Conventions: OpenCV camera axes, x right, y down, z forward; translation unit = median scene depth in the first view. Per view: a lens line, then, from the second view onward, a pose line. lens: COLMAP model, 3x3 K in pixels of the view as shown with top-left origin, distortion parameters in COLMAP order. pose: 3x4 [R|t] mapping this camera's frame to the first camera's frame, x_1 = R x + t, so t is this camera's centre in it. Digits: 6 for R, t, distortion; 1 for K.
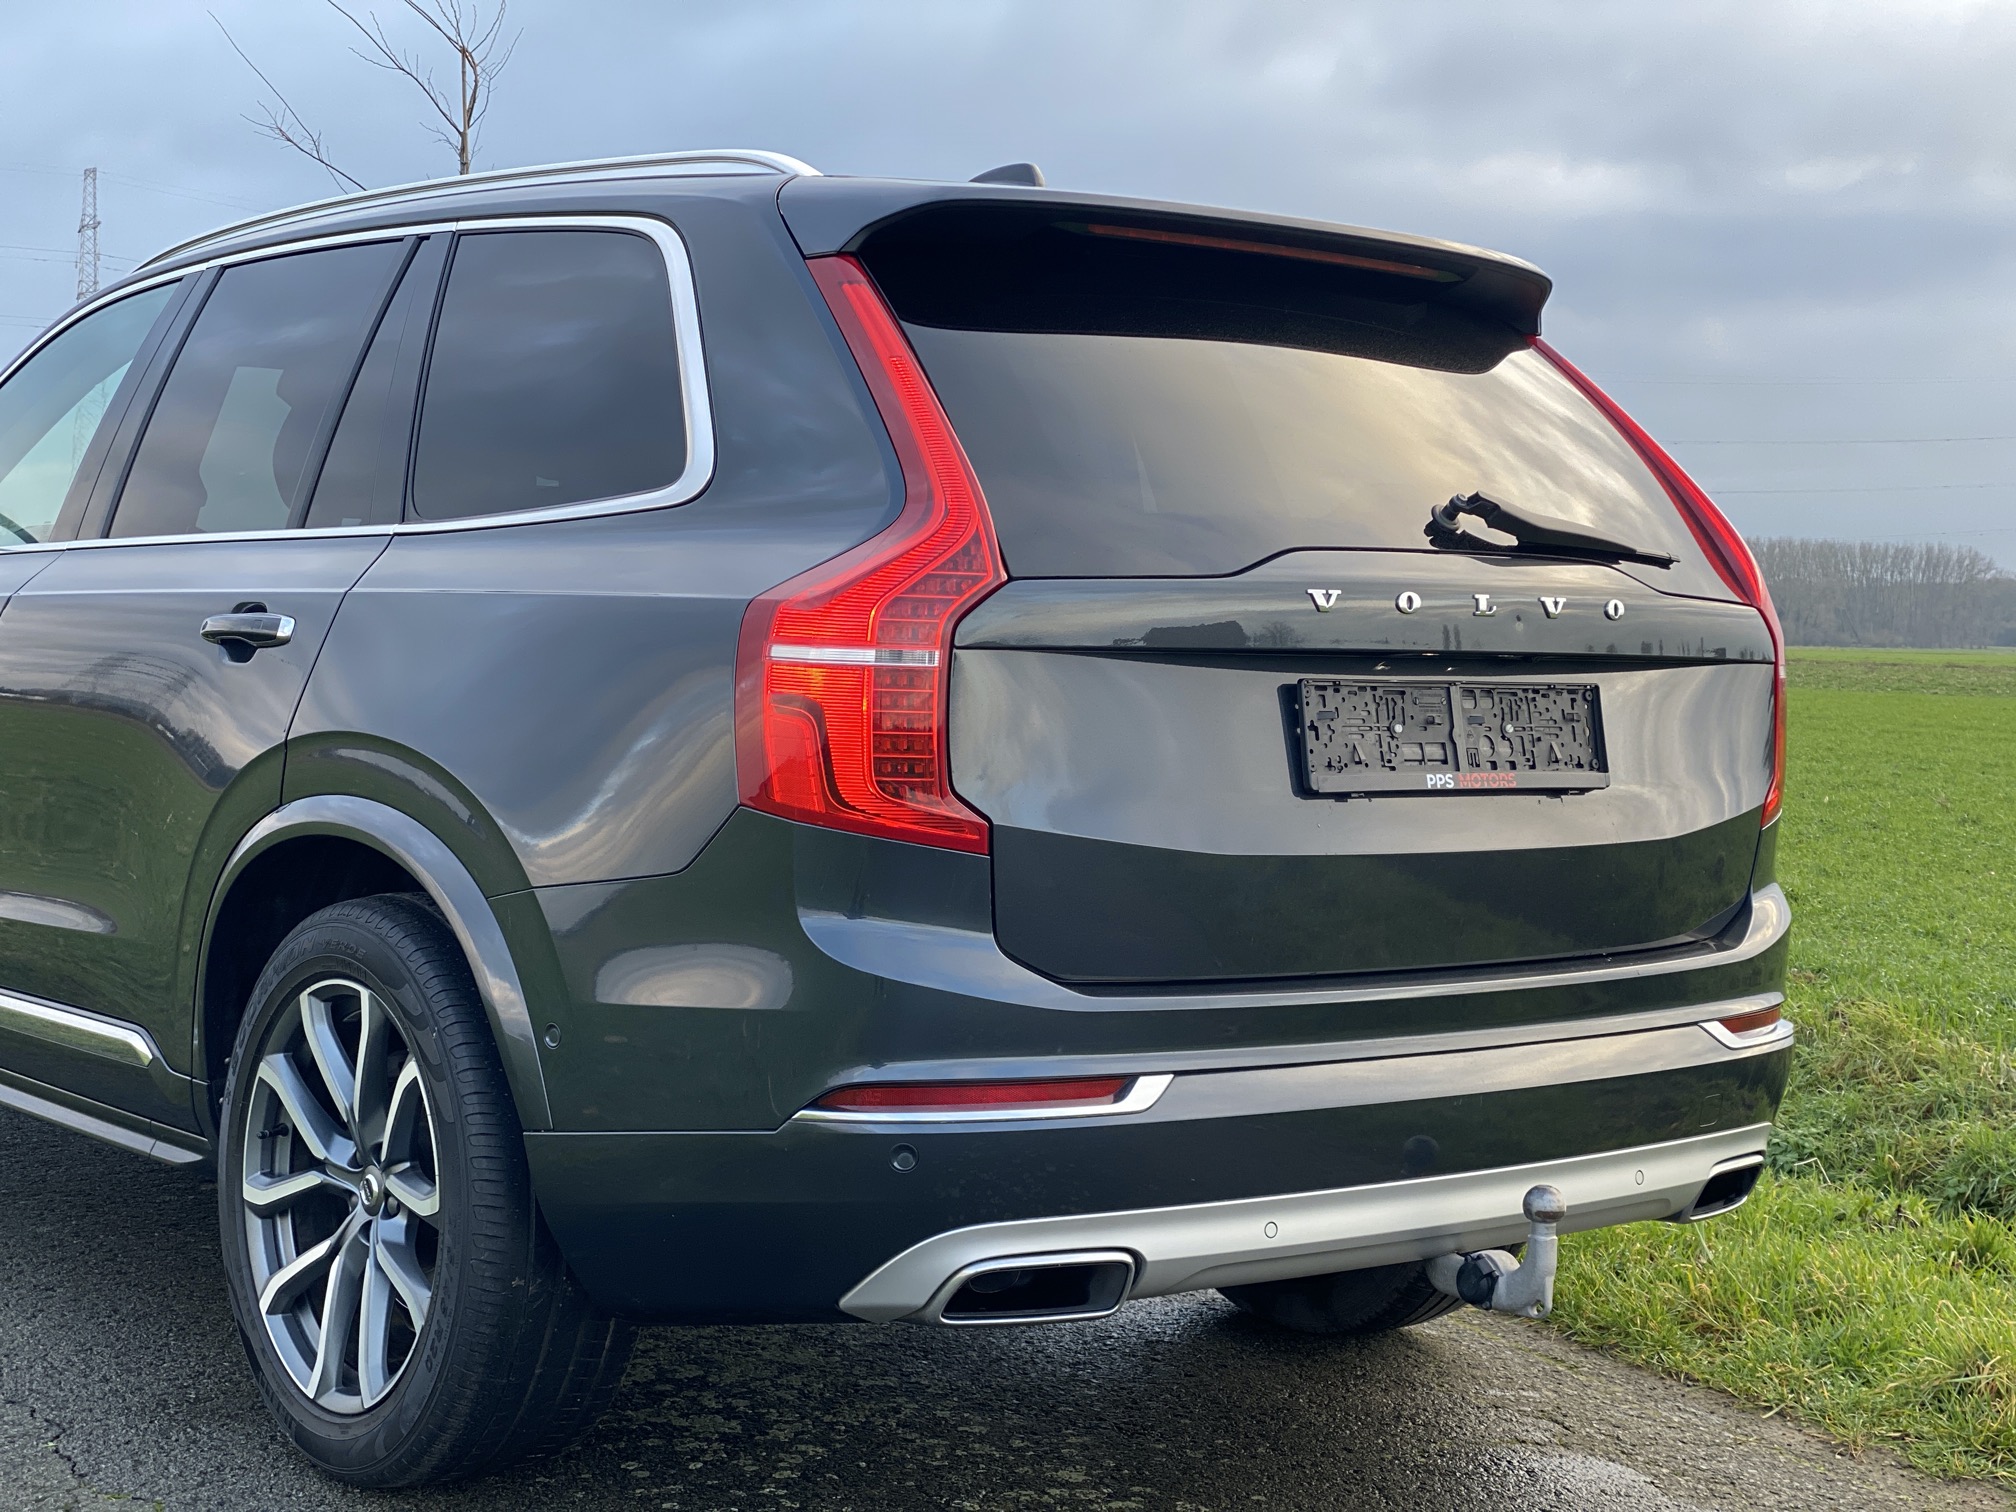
lens RADIAL K [[3014.7, 0, 1008.0], [0, 3014.7, 756.0], [0, 0, 1]] dist [0.167829, -0.313336]
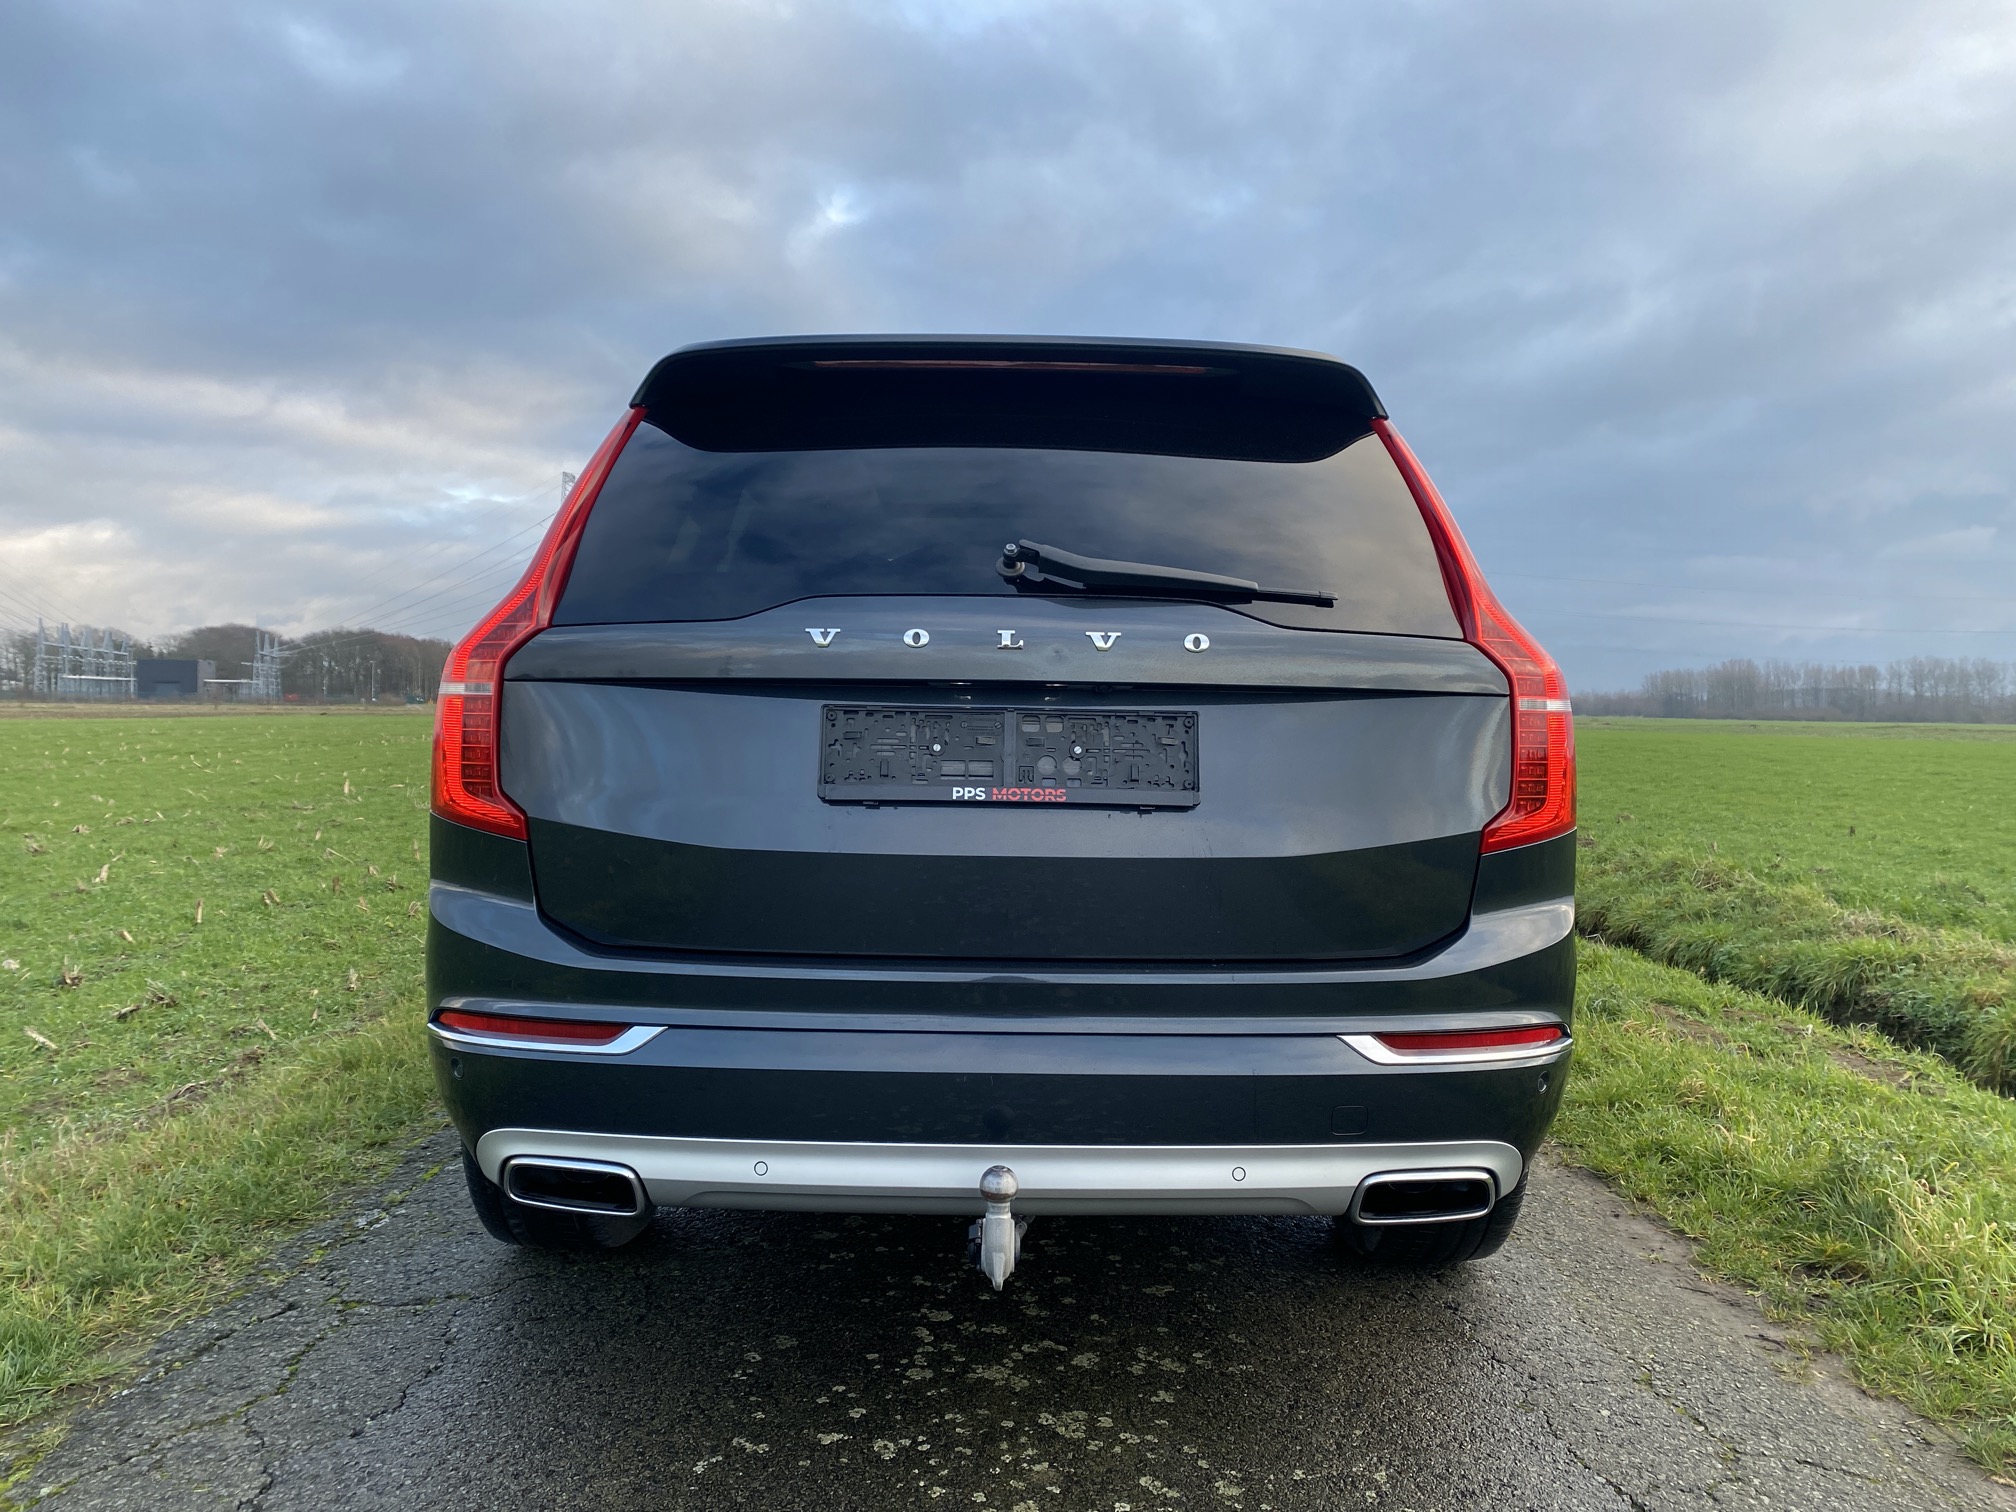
lens RADIAL K [[1534.4, 0, 1012.9], [0, 1534.4, 742.7], [0, 0, 1]] dist [0.187540, -0.557722]
pose [[0.780690, -0.001433, -0.624916, 0.500402], [-0.021044, 0.999370, -0.028582, 0.005028], [0.624564, 0.035465, 0.780168, 0.533696]]
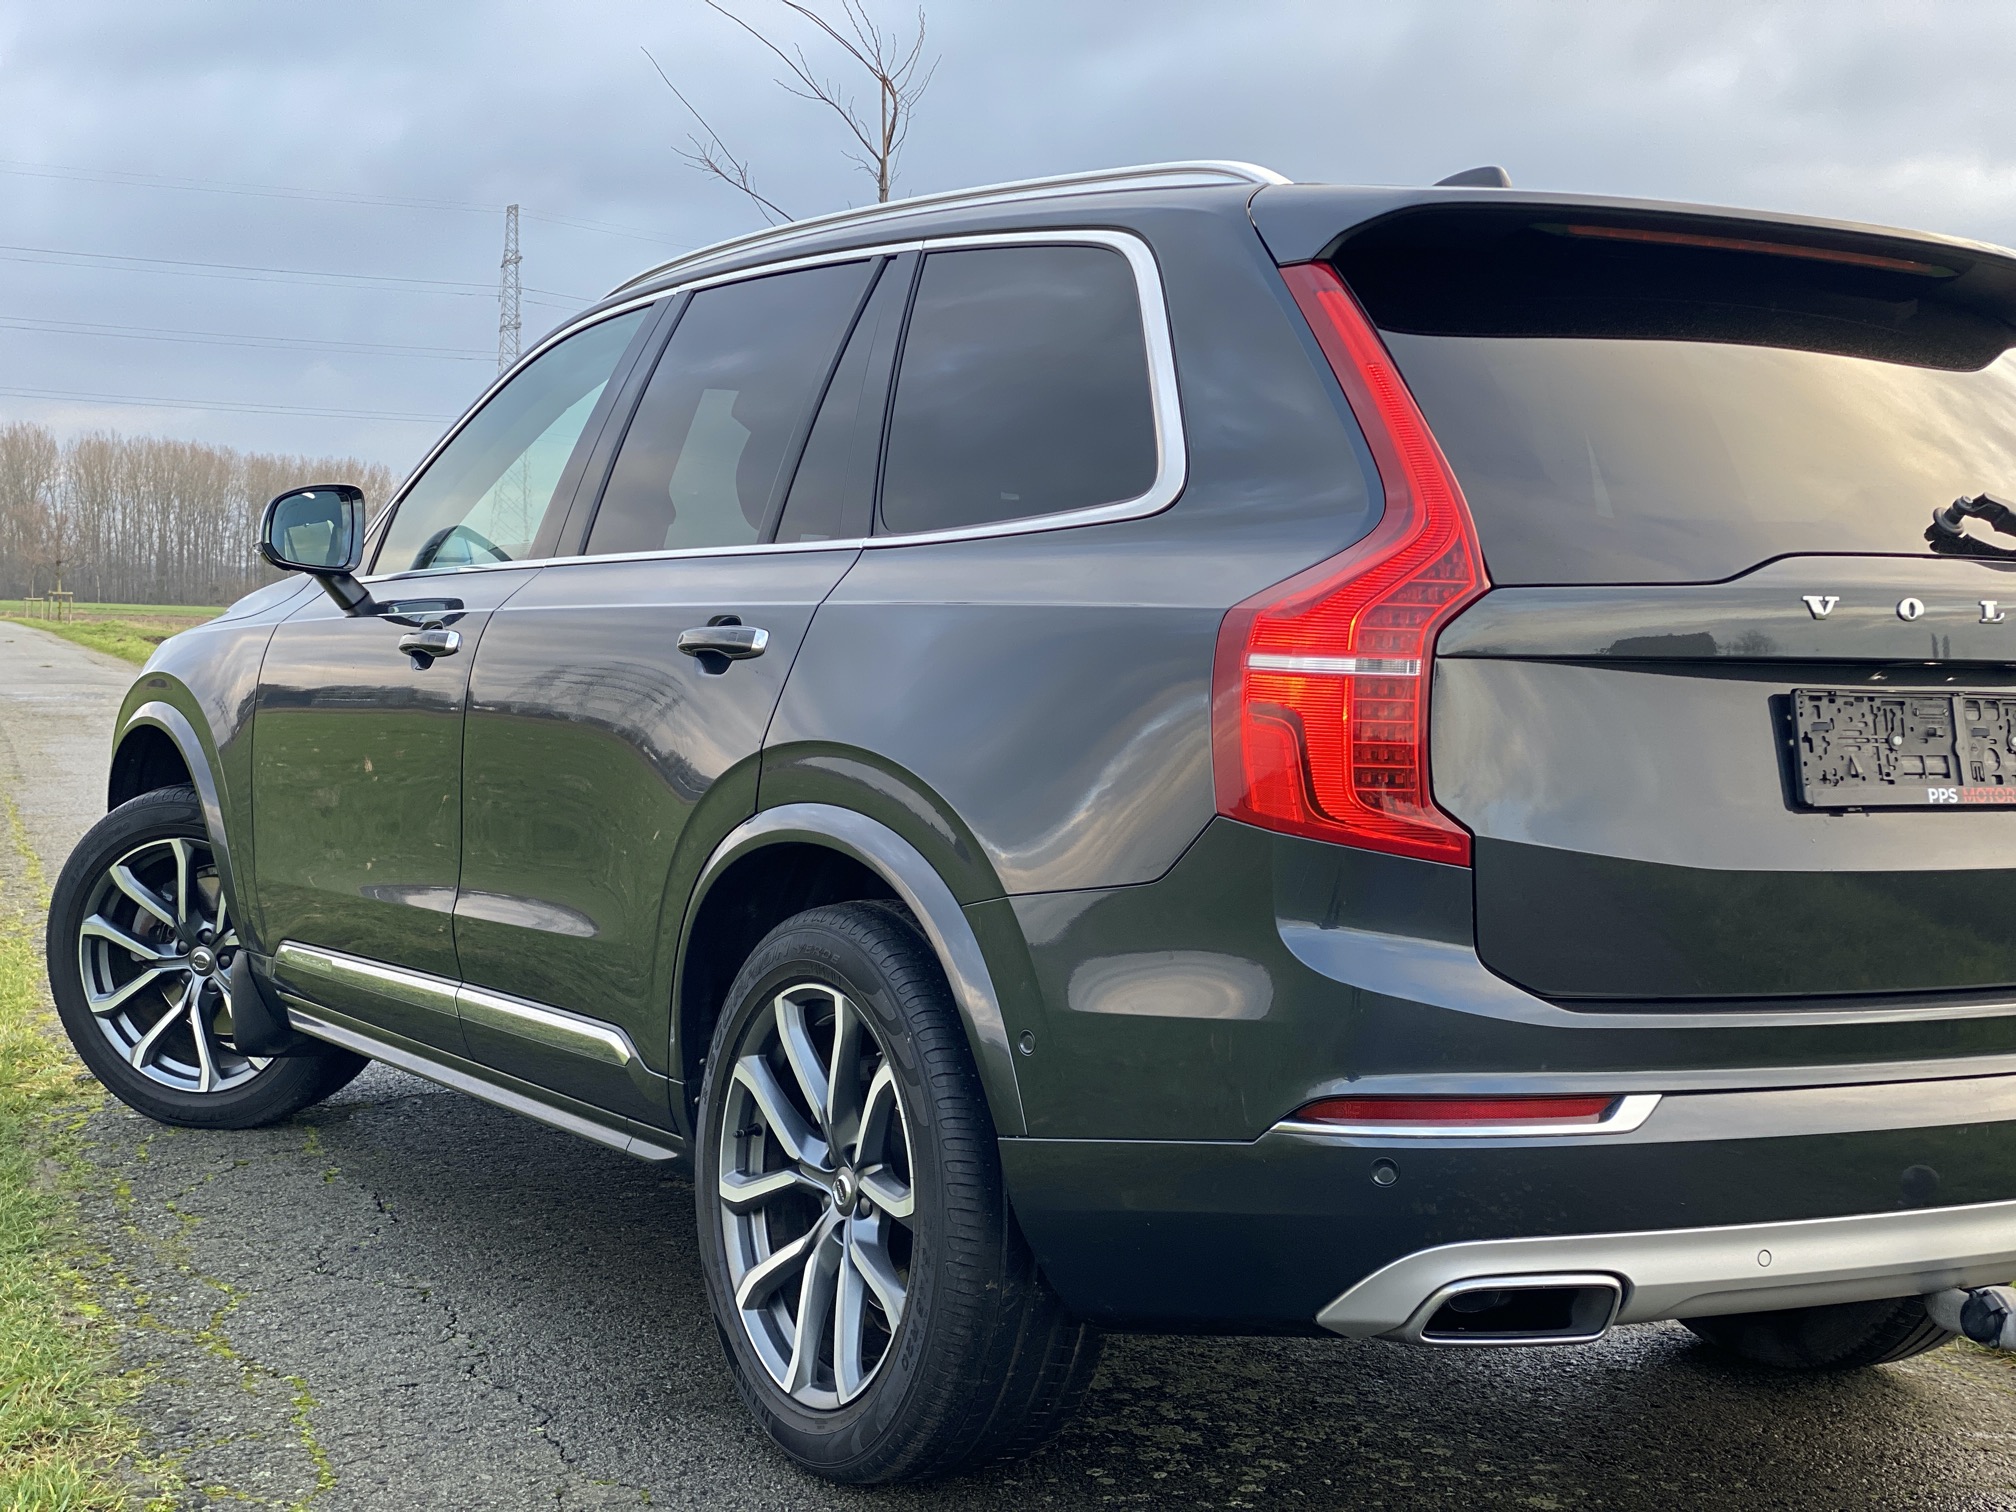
lens RADIAL K [[3014.7, 0, 1008.0], [0, 3014.7, 756.0], [0, 0, 1]] dist [0.167829, -0.313336]
pose [[0.991336, 0.003939, -0.131294, -0.023025], [-0.004682, 0.999975, -0.005349, 0.002235], [0.131270, 0.005918, 0.991329, 0.000706]]
